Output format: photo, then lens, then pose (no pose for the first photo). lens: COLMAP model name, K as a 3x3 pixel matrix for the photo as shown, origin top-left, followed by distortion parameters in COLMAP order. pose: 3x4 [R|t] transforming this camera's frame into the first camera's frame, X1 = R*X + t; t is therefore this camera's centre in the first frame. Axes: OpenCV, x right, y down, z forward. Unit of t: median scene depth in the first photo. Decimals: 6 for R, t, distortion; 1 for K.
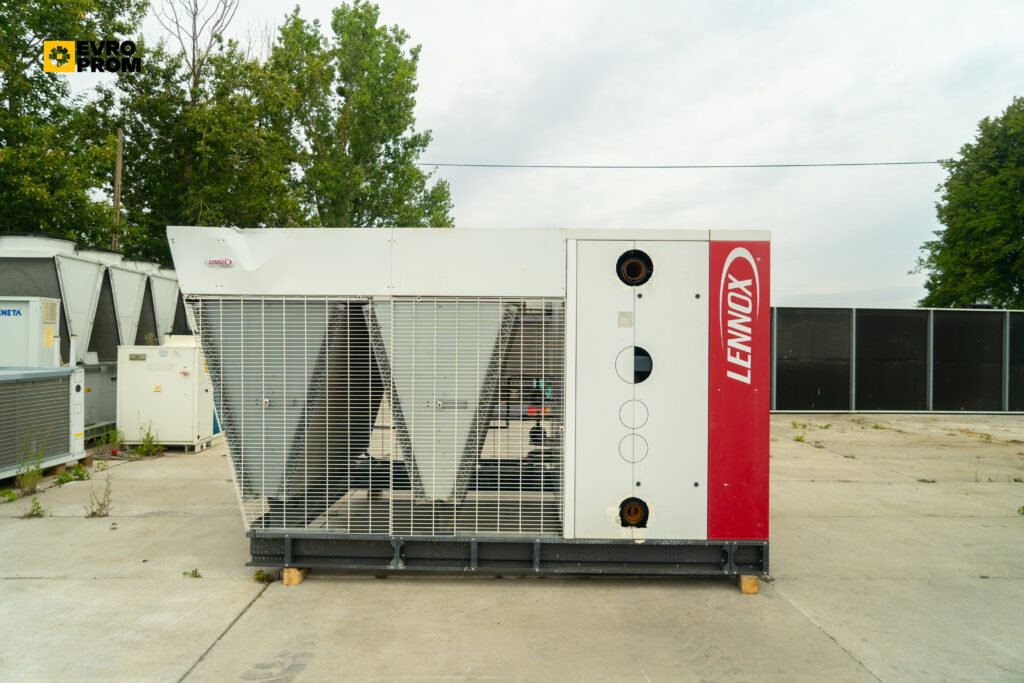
lens RADIAL K [[690.5, 0, 508.6], [0, 690.5, 342.7], [0, 0, 1]] dist [-0.025163, -0.002676]
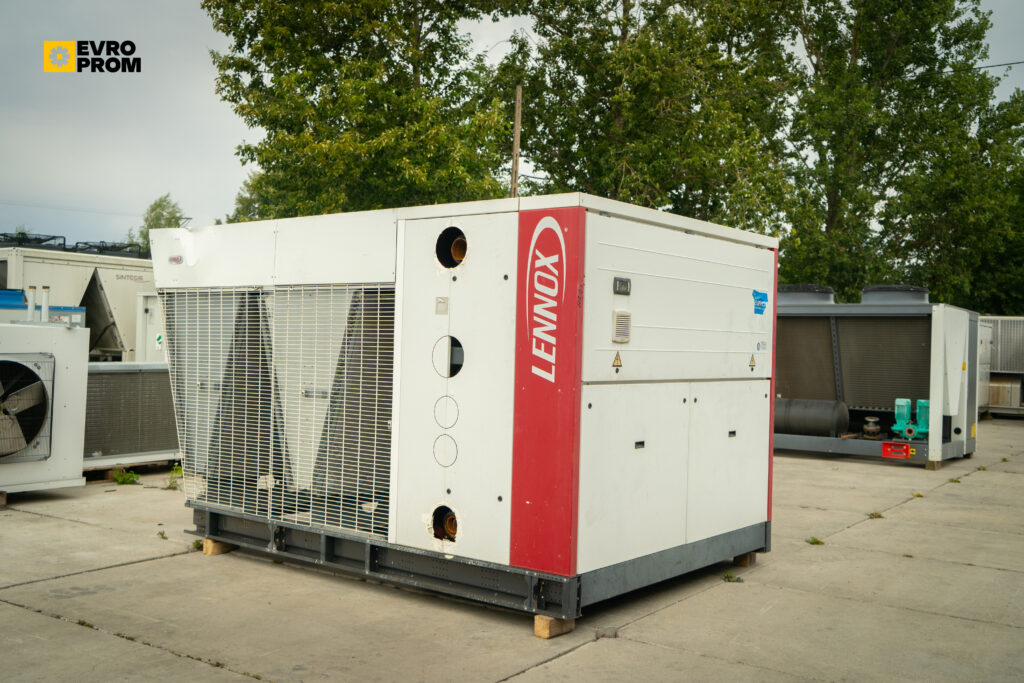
lens RADIAL K [[1036.3, 0, 504.6], [0, 1036.3, 349.1], [0, 0, 1]] dist [-0.008118, 0.000000]
pose [[0.794002, 0.013187, -0.607773, 1.043832], [-0.016015, 0.999871, 0.000773, 0.020000], [0.607705, 0.009120, 0.794111, -0.014597]]
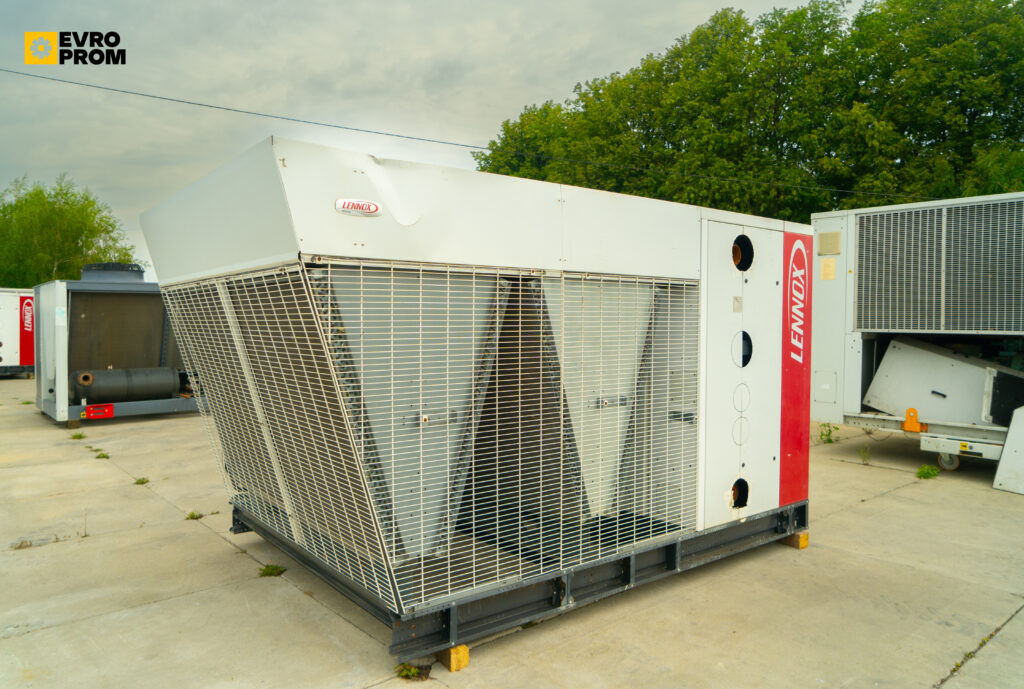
lens RADIAL K [[718.2, 0, 516.4], [0, 718.2, 350.3], [0, 0, 1]] dist [-0.029063, 0.018537]
pose [[0.770463, -0.031197, 0.636721, -0.738962], [-0.000815, 0.998753, 0.049922, -0.018242], [-0.637485, -0.038982, 0.769476, 0.399505]]
